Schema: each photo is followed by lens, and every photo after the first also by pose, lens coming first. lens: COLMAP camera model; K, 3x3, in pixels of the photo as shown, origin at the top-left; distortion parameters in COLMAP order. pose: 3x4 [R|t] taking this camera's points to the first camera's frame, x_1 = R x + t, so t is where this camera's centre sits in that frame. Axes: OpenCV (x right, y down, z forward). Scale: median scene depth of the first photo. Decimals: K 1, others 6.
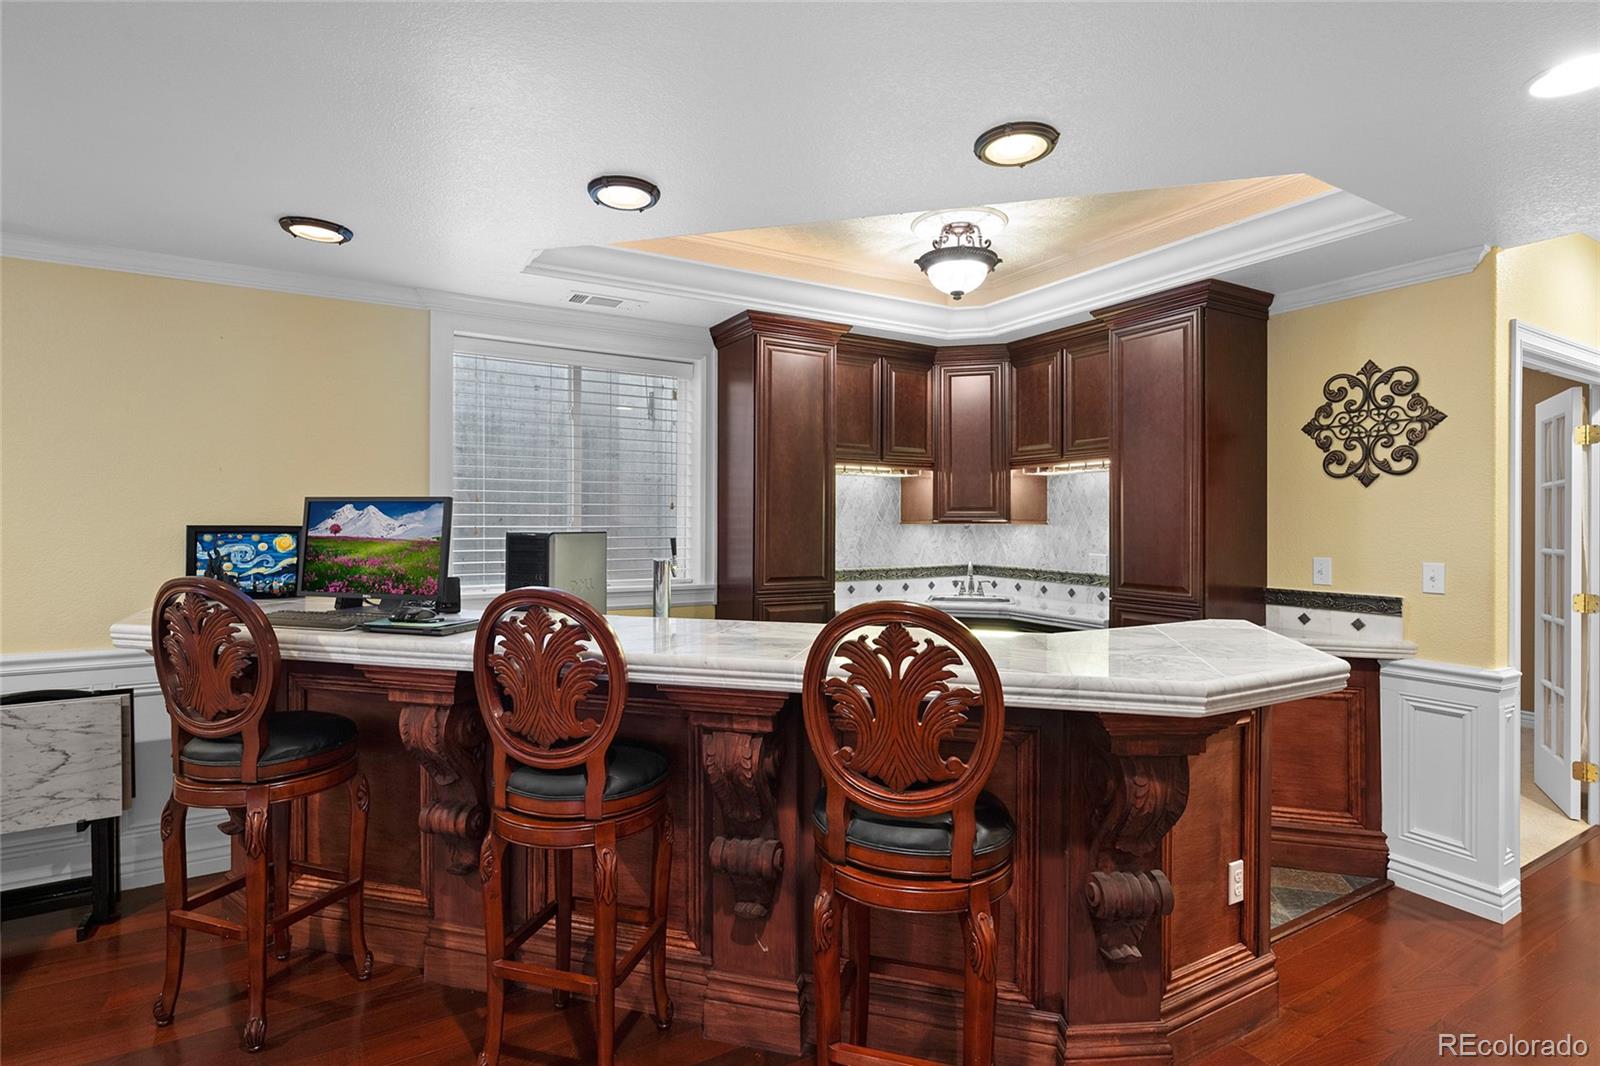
lens RADIAL K [[775.1, 0, 801.3], [0, 775.1, 521.9], [0, 0, 1]] dist [0.001848, 0.000189]
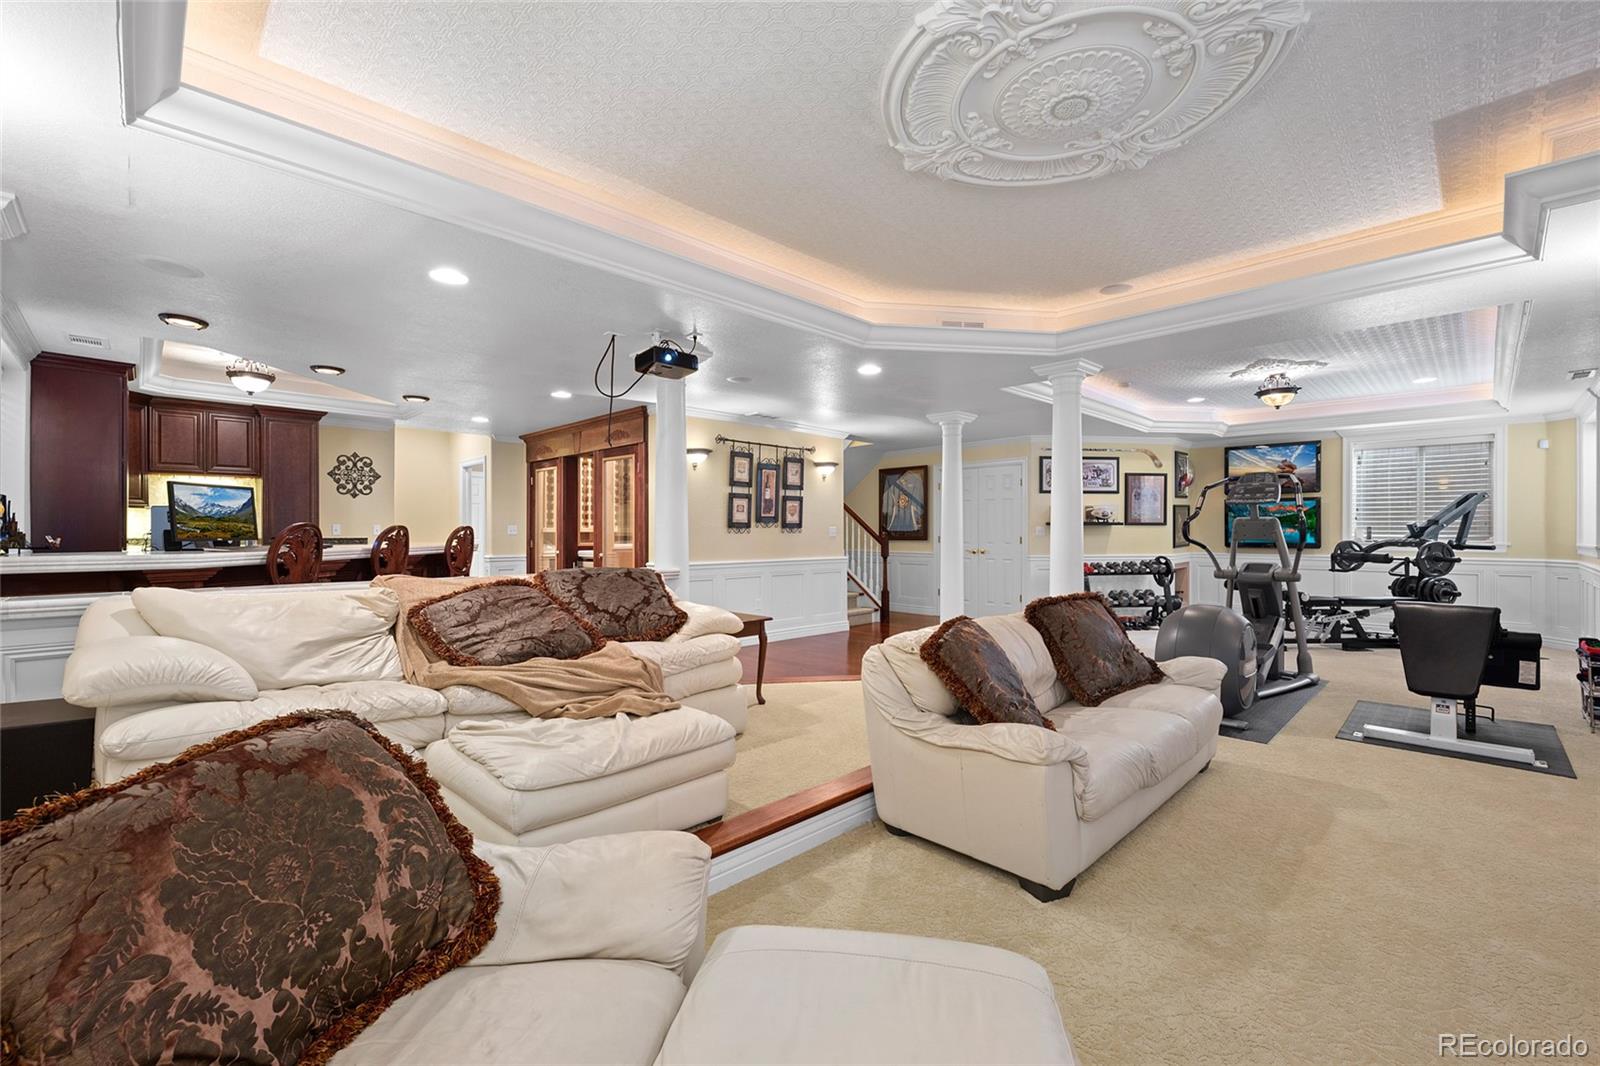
lens RADIAL K [[670.7, 0, 800.0], [0, 670.7, 533.0], [0, 0, 1]] dist [0.000120, 0.000017]
pose [[-0.247159, -0.007034, 0.968949, -1.936179], [-0.001263, 0.999975, 0.006937, 0.058707], [-0.968974, 0.000490, -0.247162, 0.059055]]
